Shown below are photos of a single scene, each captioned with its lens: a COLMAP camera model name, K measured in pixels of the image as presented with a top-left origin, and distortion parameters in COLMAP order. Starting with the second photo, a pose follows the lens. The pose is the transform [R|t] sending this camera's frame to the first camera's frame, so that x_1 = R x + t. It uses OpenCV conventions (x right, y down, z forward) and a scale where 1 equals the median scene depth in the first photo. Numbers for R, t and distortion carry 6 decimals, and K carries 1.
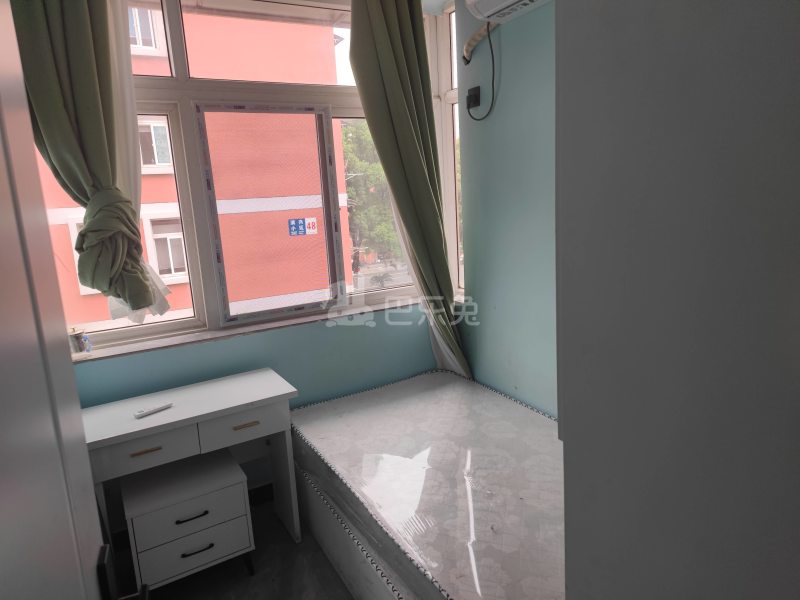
lens RADIAL K [[534.7, 0, 400.7], [0, 534.7, 290.6], [0, 0, 1]] dist [0.079646, -0.076368]
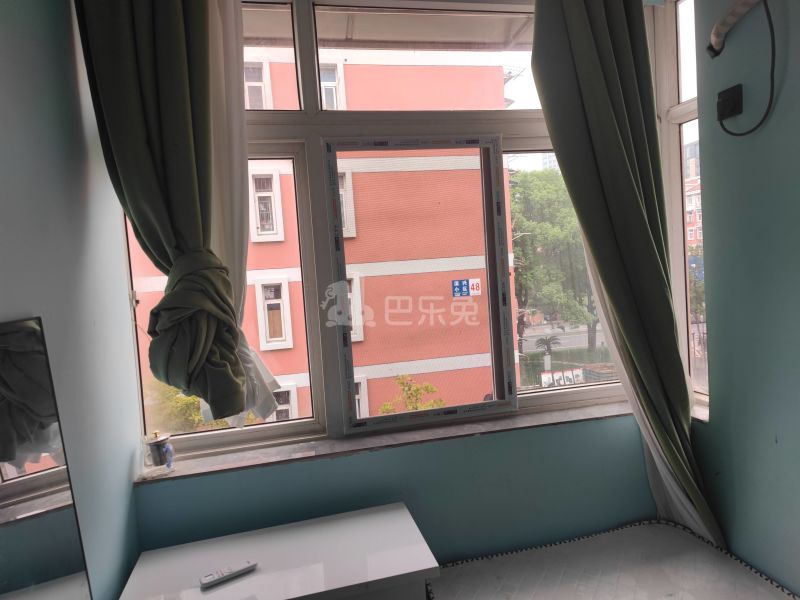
lens RADIAL K [[534.7, 0, 400.7], [0, 534.7, 290.6], [0, 0, 1]] dist [0.079646, -0.076368]
pose [[0.954265, 0.009621, -0.298806, -0.040647], [-0.042566, 0.993672, -0.103945, -0.052084], [0.295915, 0.111910, 0.948636, 0.293204]]
